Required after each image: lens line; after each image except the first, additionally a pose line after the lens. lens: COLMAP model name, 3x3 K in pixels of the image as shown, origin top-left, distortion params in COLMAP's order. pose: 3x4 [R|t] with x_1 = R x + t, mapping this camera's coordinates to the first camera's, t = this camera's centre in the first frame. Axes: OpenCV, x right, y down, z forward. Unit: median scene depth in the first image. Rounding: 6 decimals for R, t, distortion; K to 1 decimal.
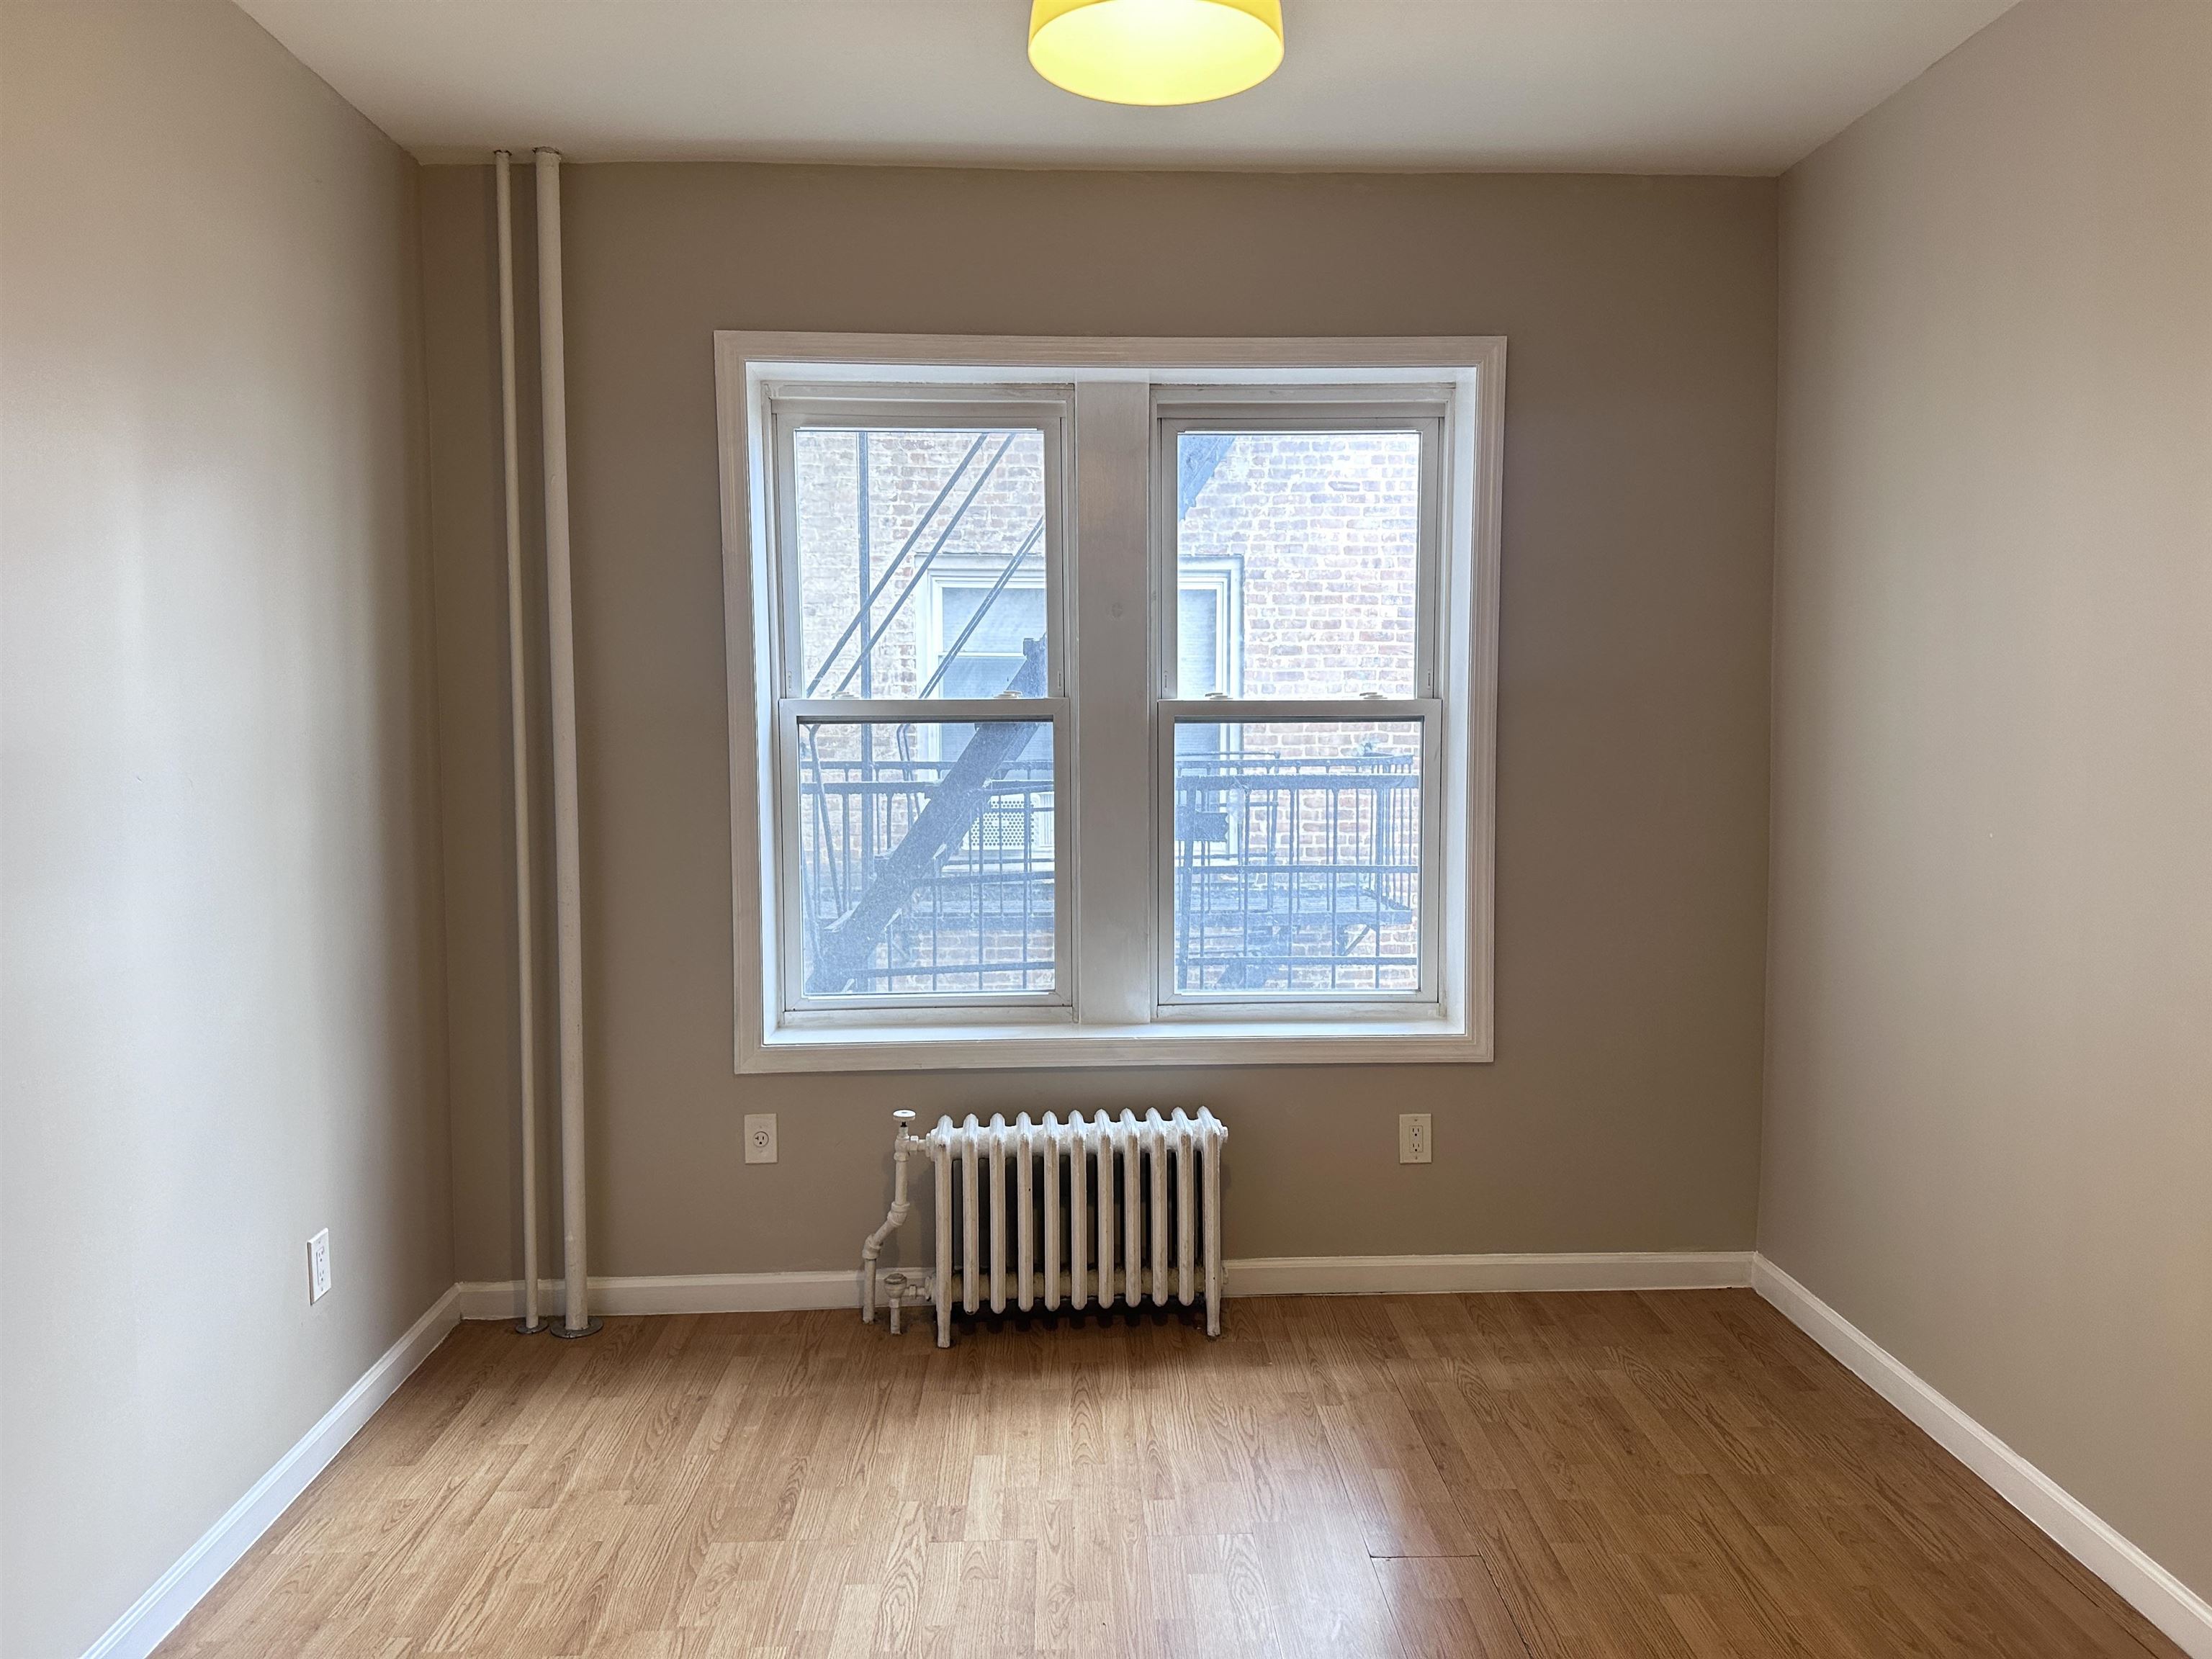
lens RADIAL K [[1558.5, 0, 1106.0], [0, 1558.5, 780.1], [0, 0, 1]] dist [0.066334, -0.080358]
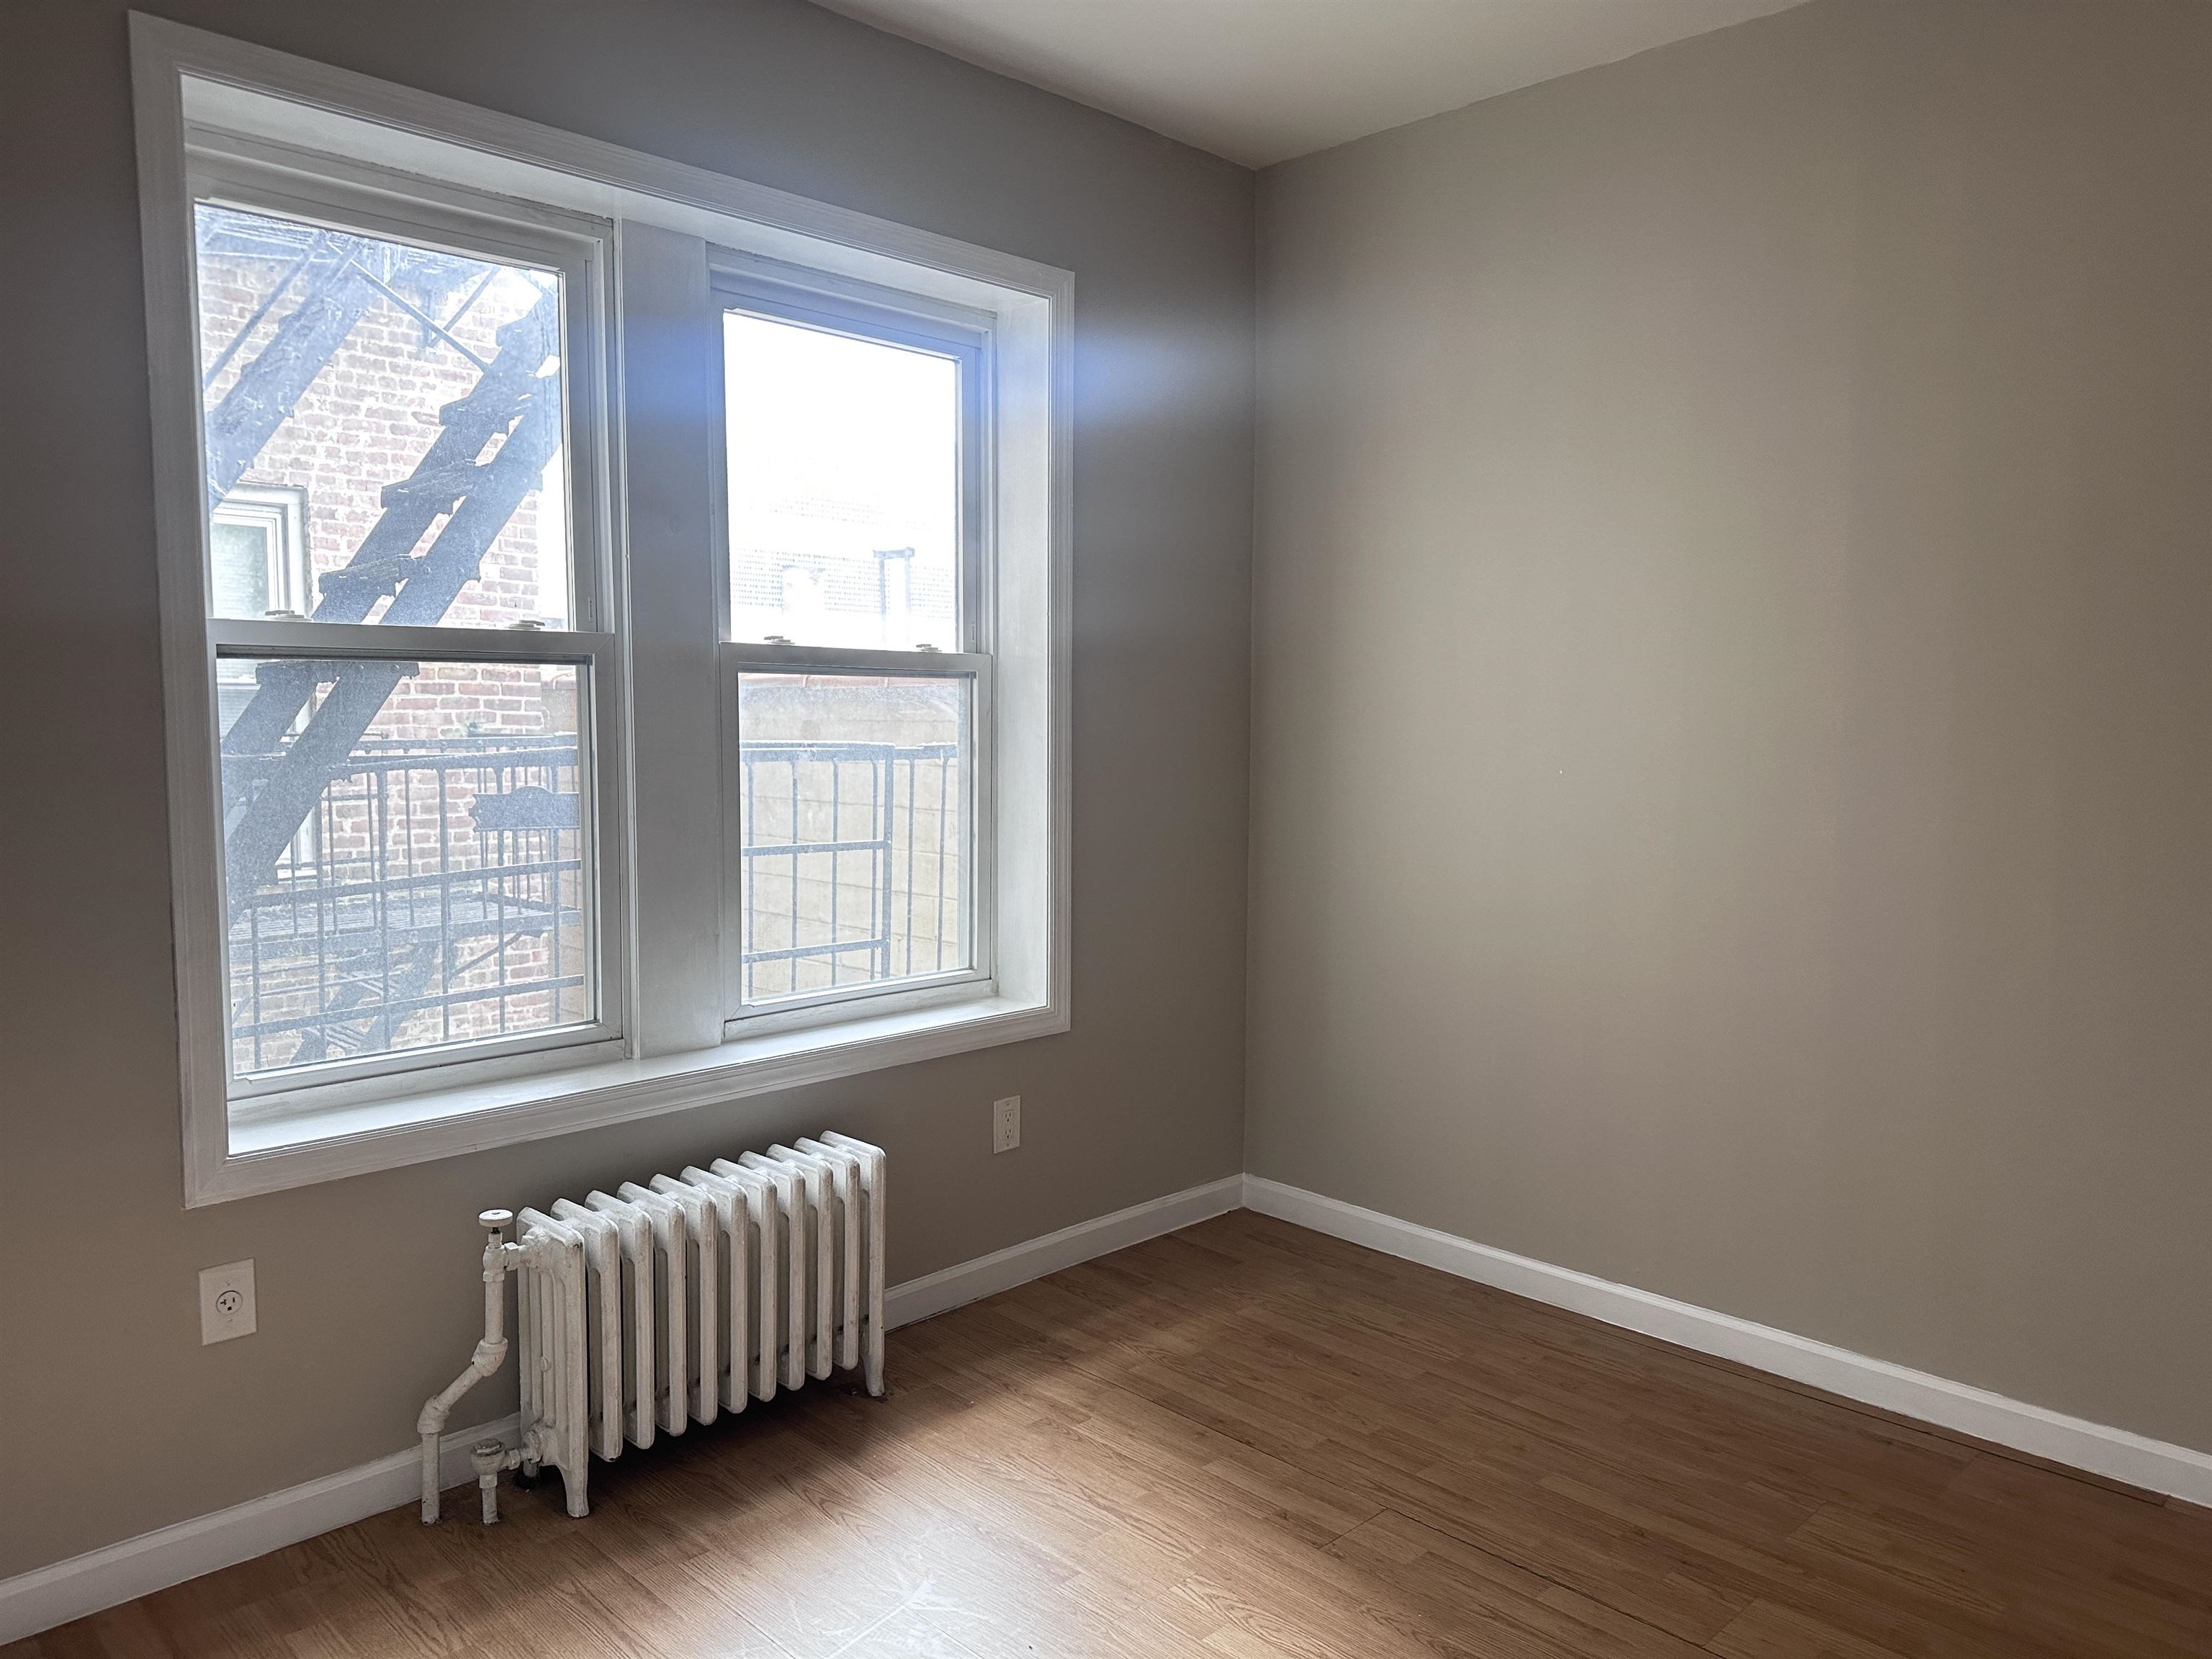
lens RADIAL K [[1558.5, 0, 1125.6], [0, 1558.5, 815.8], [0, 0, 1]] dist [0.066334, -0.080358]
pose [[0.739660, -0.040368, 0.671769, -0.362124], [0.022733, 0.999128, 0.035010, 0.014020], [-0.672597, -0.010624, 0.739933, 0.263812]]
